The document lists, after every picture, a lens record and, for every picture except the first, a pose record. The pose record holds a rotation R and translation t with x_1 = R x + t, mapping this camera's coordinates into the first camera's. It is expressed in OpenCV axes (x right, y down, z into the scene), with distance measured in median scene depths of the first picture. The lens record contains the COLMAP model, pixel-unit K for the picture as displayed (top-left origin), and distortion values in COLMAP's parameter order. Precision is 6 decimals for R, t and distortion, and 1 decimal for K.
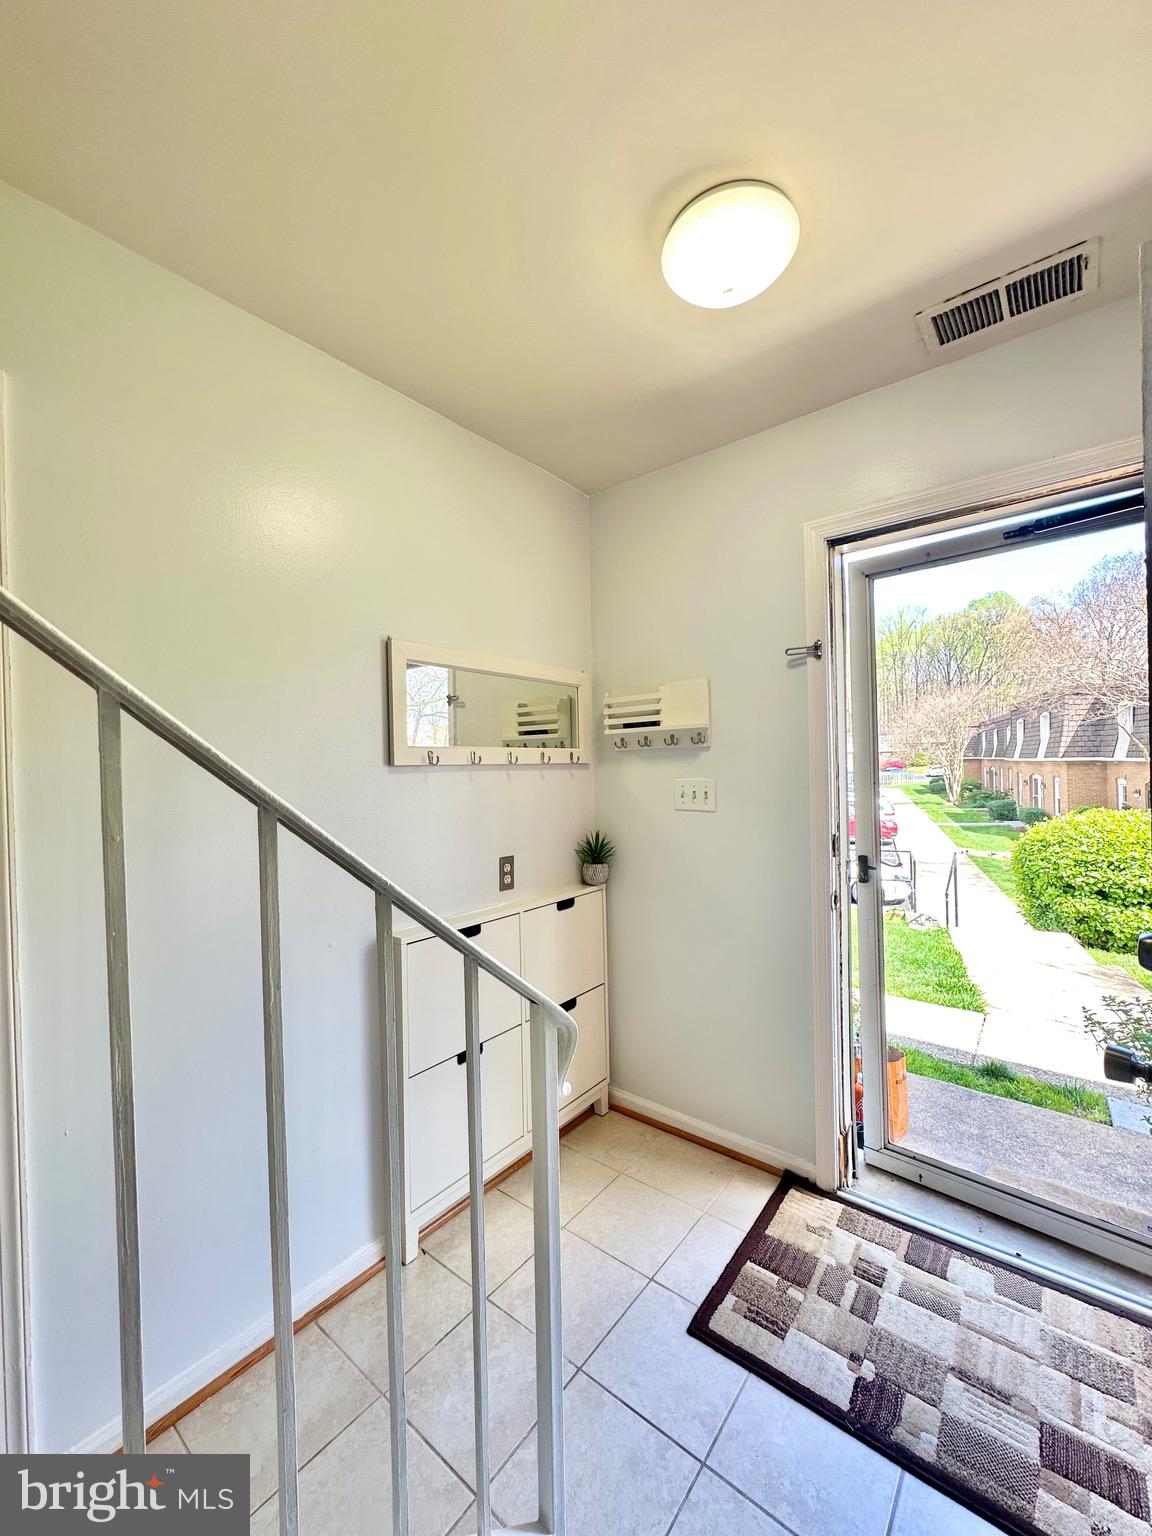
lens RADIAL K [[609.0, 0, 578.4], [0, 609.0, 767.1], [0, 0, 1]] dist [-0.000861, 0.000182]
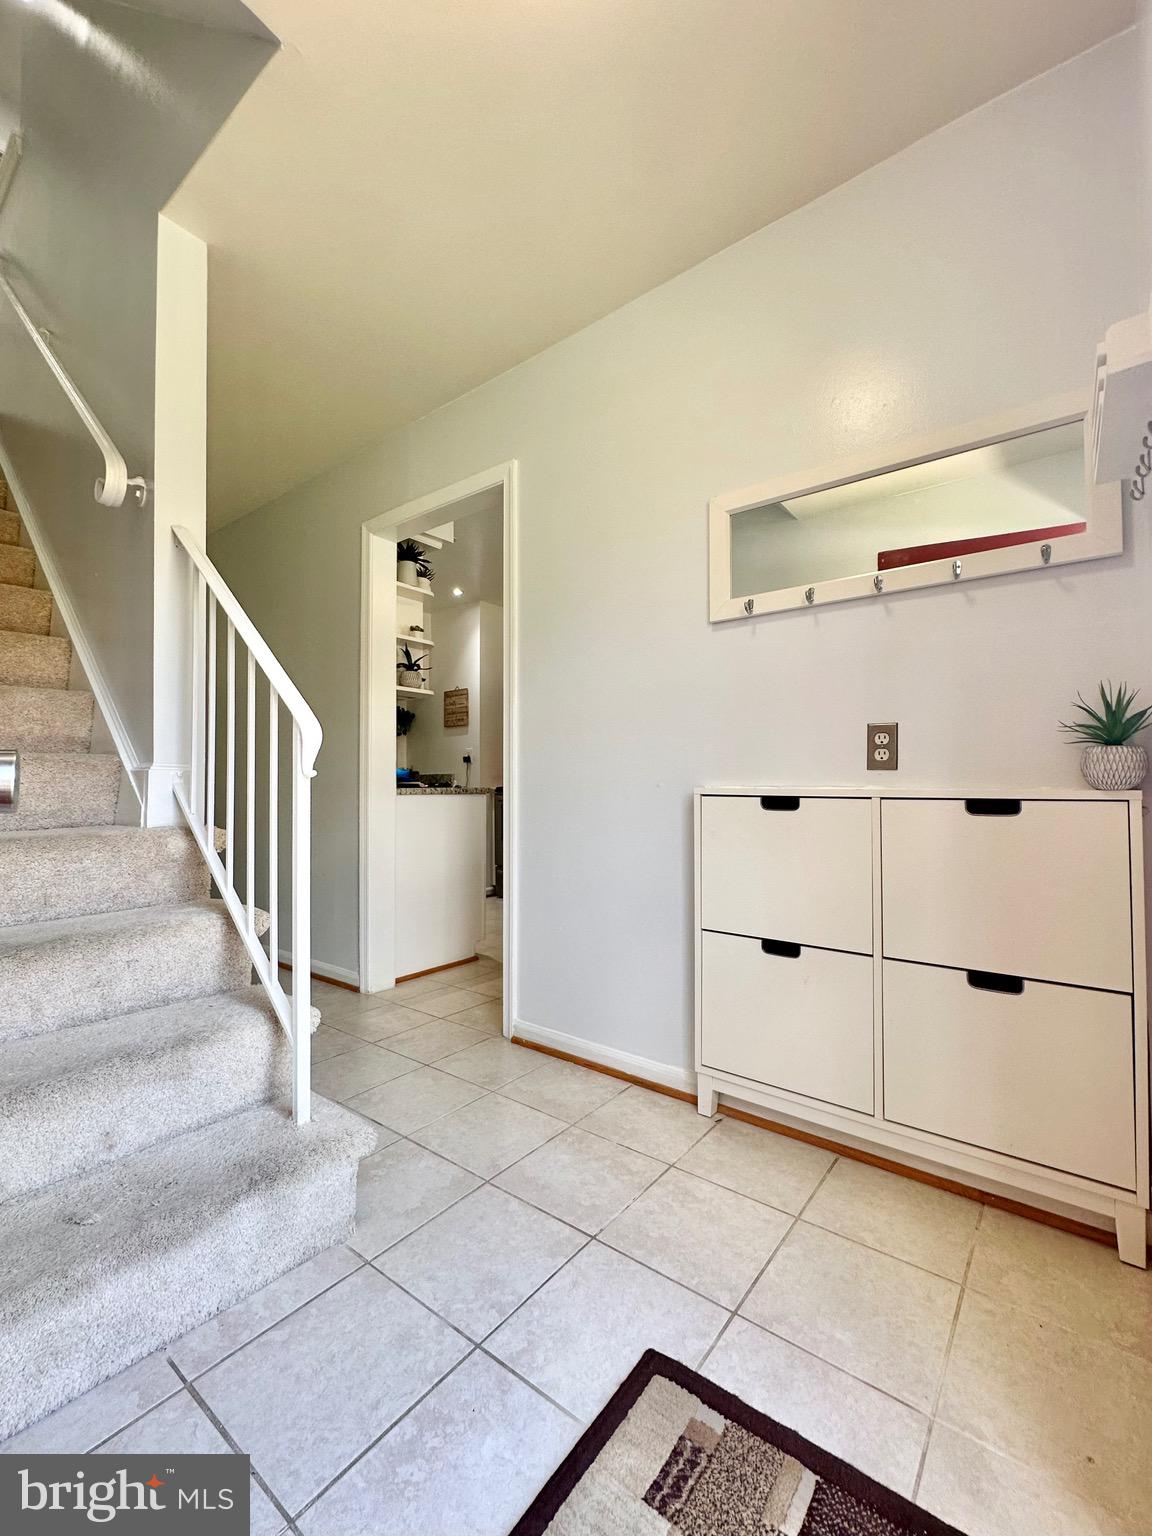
lens RADIAL K [[630.3, 0, 597.6], [0, 630.3, 760.4], [0, 0, 1]] dist [-0.000109, -0.000709]
pose [[0.033528, -0.018589, -0.999265, 0.808977], [0.008079, 0.999799, -0.018328, 0.266328], [0.999405, -0.007459, 0.033671, 0.846870]]
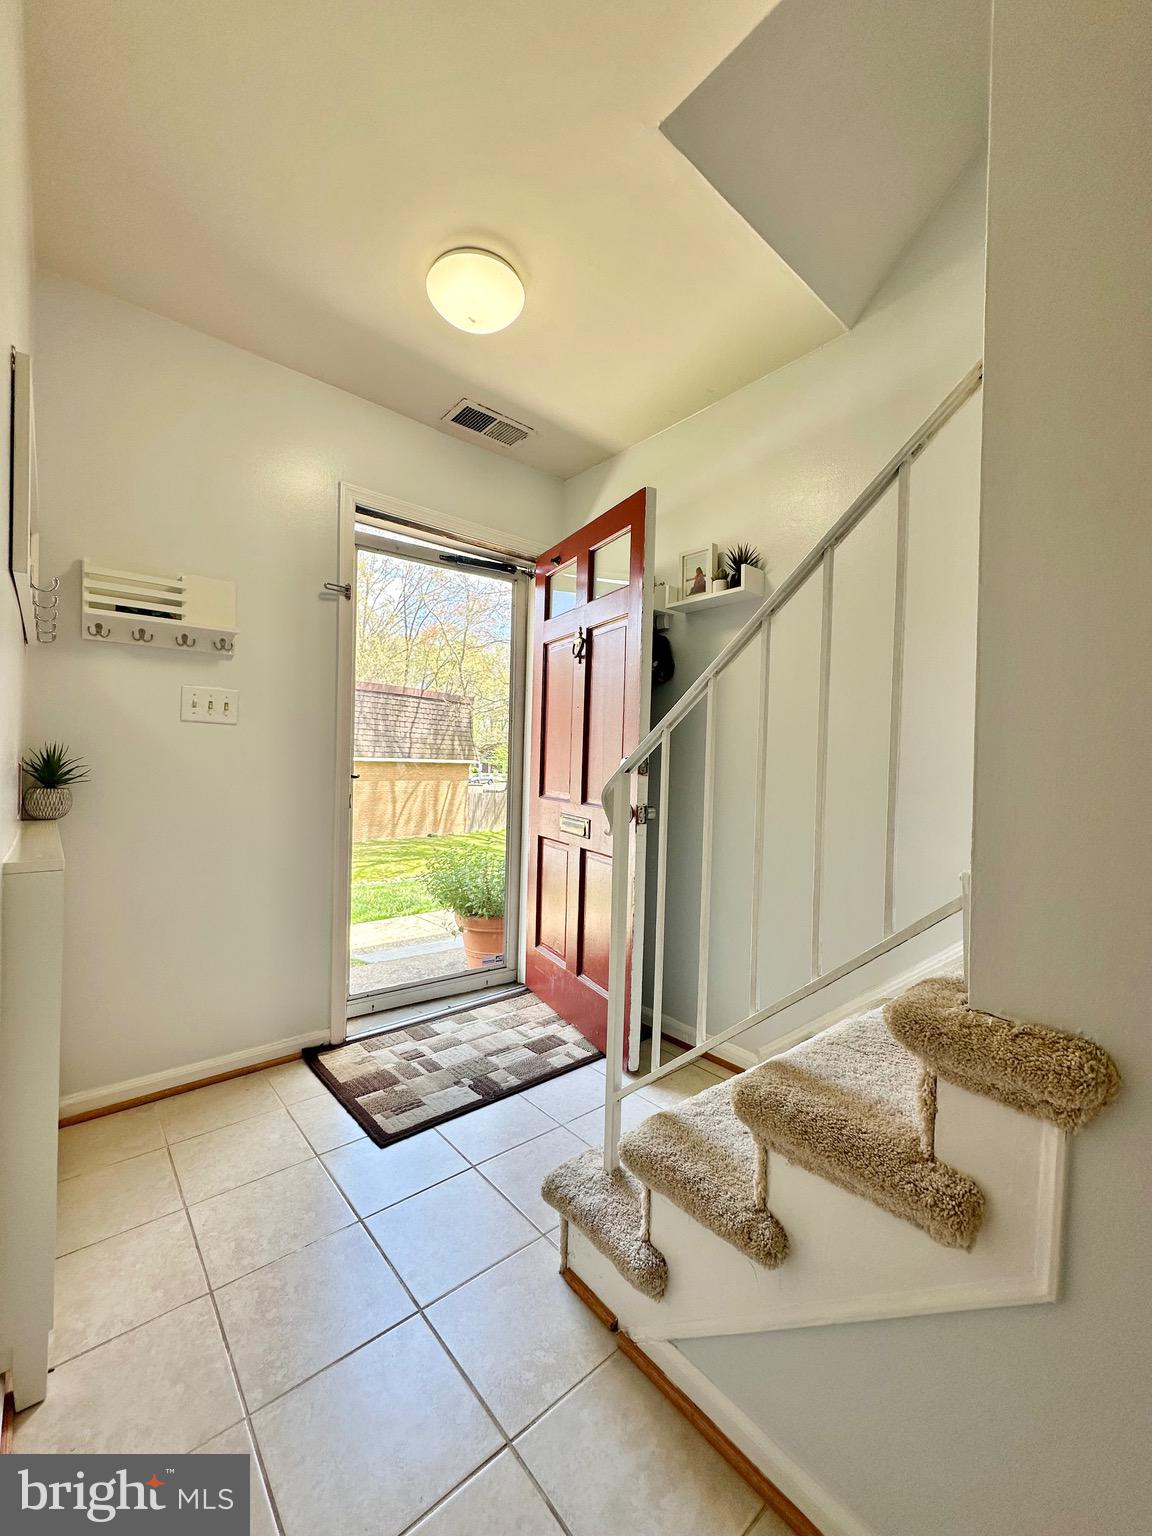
lens RADIAL K [[612.3, 0, 575.1], [0, 612.3, 766.5], [0, 0, 1]] dist [-0.001322, 0.000454]
pose [[0.183370, 0.021900, 0.982800, -0.842497], [-0.027335, 0.999479, -0.017171, 0.190899], [-0.982664, -0.023717, 0.183873, 0.401105]]
